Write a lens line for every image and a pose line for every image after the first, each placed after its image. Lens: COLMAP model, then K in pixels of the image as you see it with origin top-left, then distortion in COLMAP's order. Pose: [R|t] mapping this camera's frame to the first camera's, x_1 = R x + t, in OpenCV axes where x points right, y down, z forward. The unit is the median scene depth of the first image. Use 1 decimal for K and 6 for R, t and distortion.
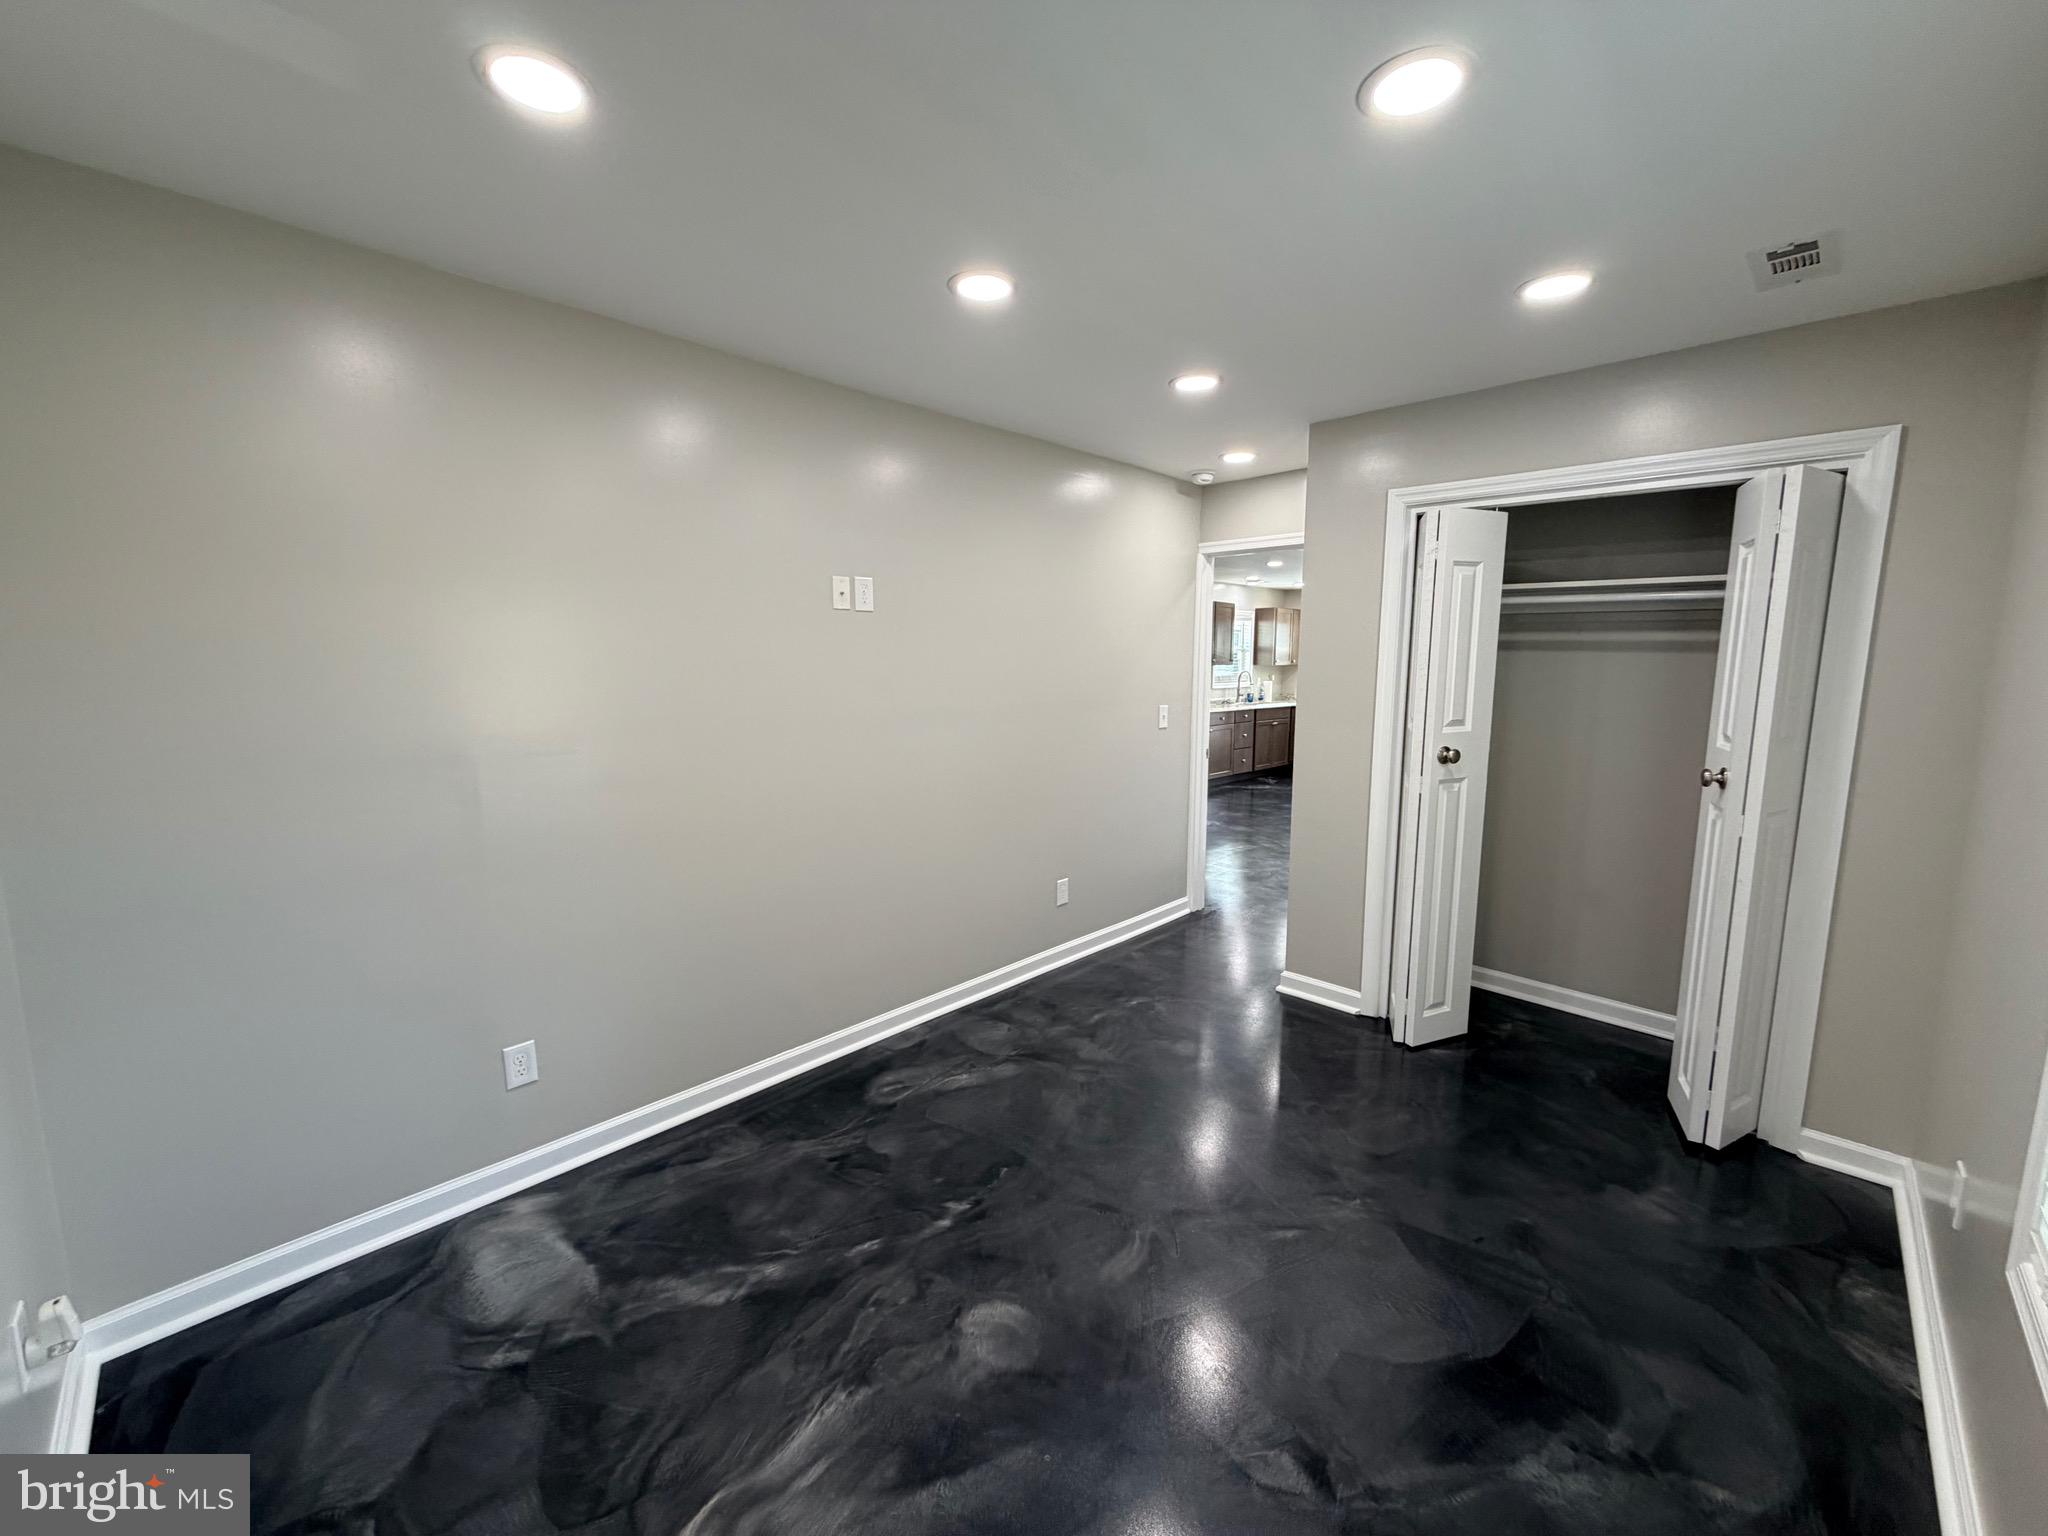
lens RADIAL K [[818.0, 0, 1021.3], [0, 818.0, 763.6], [0, 0, 1]] dist [-0.002708, 0.000637]
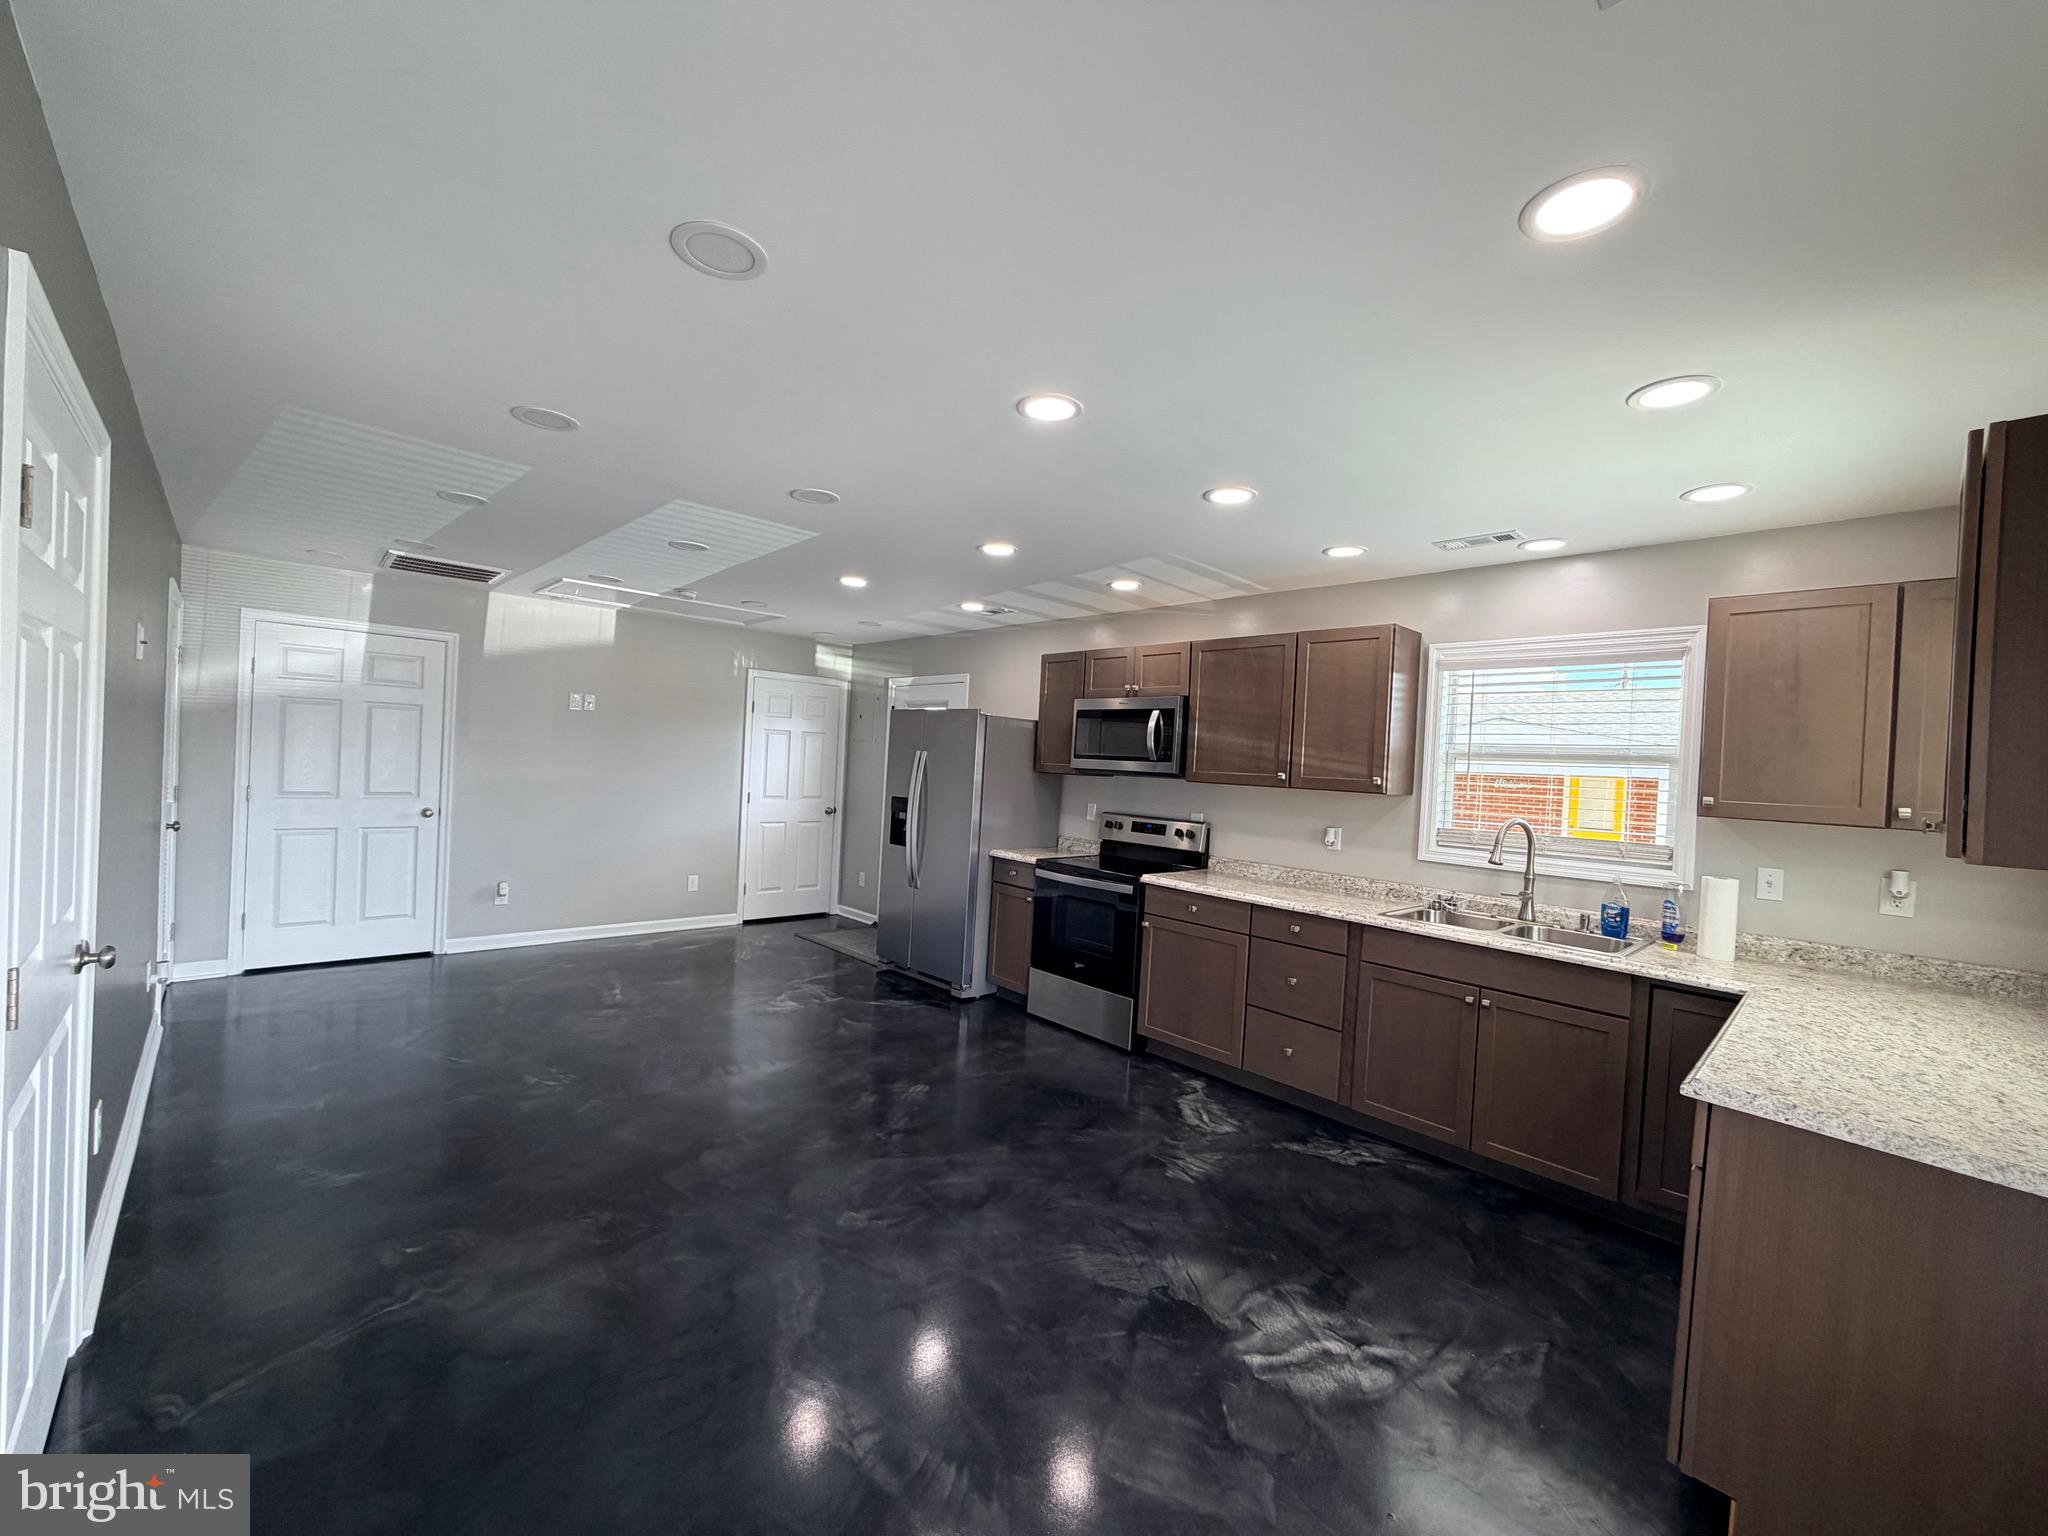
lens RADIAL K [[818.0, 0, 1018.2], [0, 818.0, 768.3], [0, 0, 1]] dist [-0.002708, 0.000637]
pose [[-0.039220, 0.007322, -0.999204, 0.942897], [-0.181043, 0.983371, 0.014312, -0.163008], [0.982693, 0.181460, -0.037242, 1.293893]]
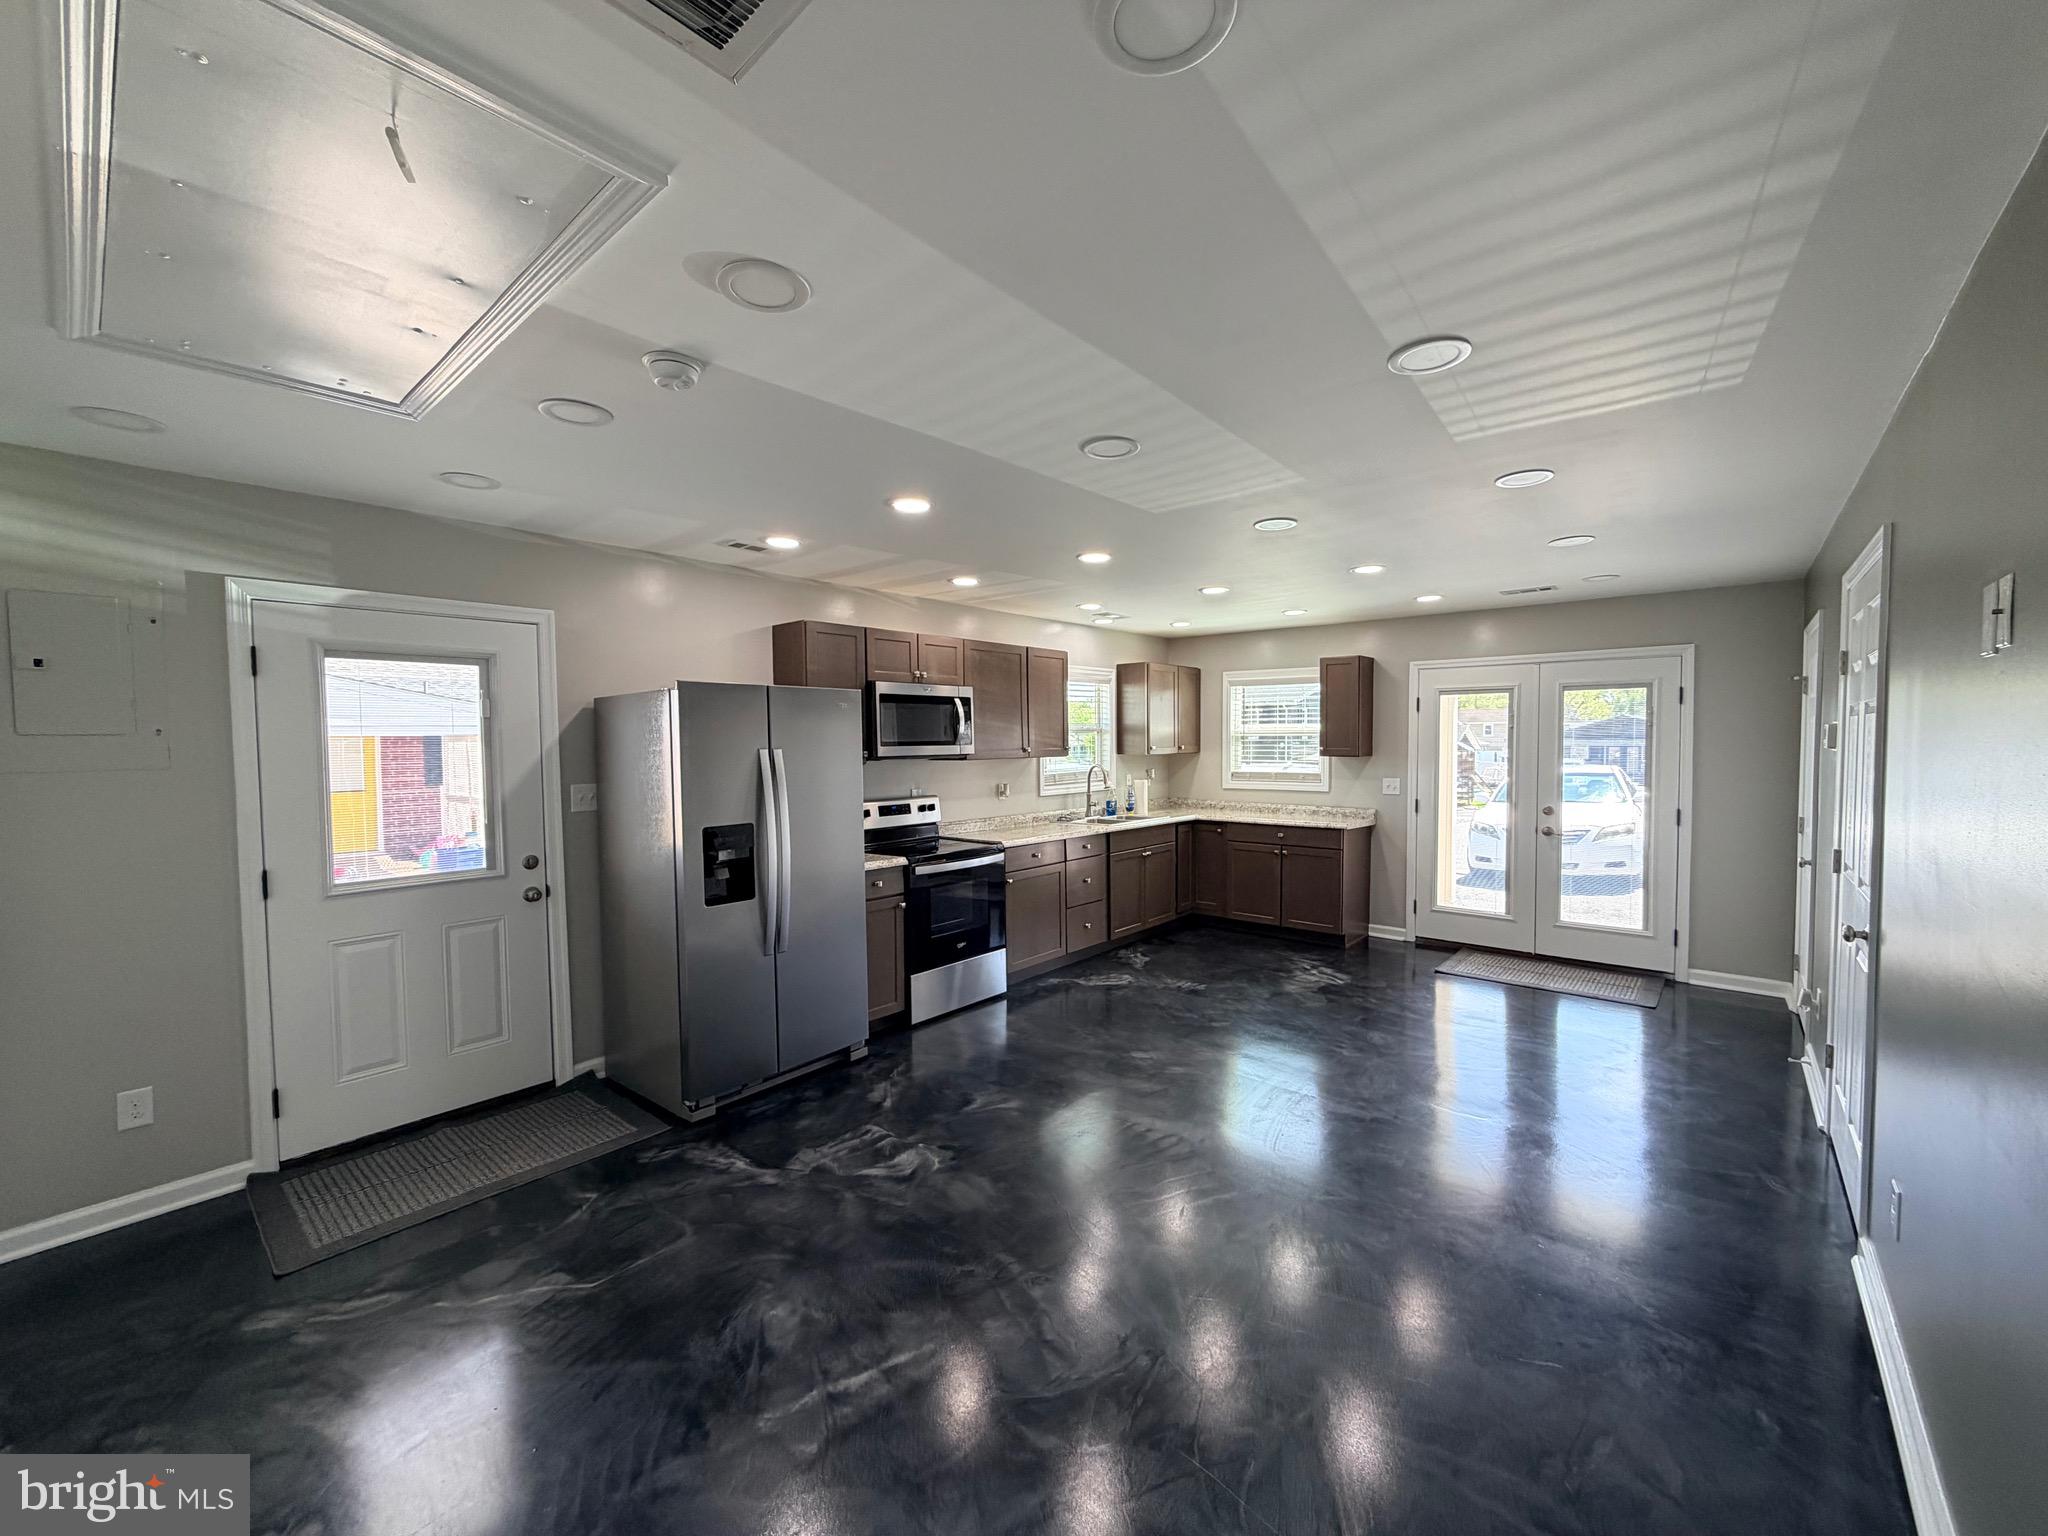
lens RADIAL K [[818.0, 0, 1020.0], [0, 818.0, 766.6], [0, 0, 1]] dist [-0.002708, 0.000637]
pose [[0.998115, -0.012579, 0.060074, 0.286101], [0.018522, 0.994873, -0.099417, -0.084793], [-0.058515, 0.100342, 0.993231, 0.643316]]
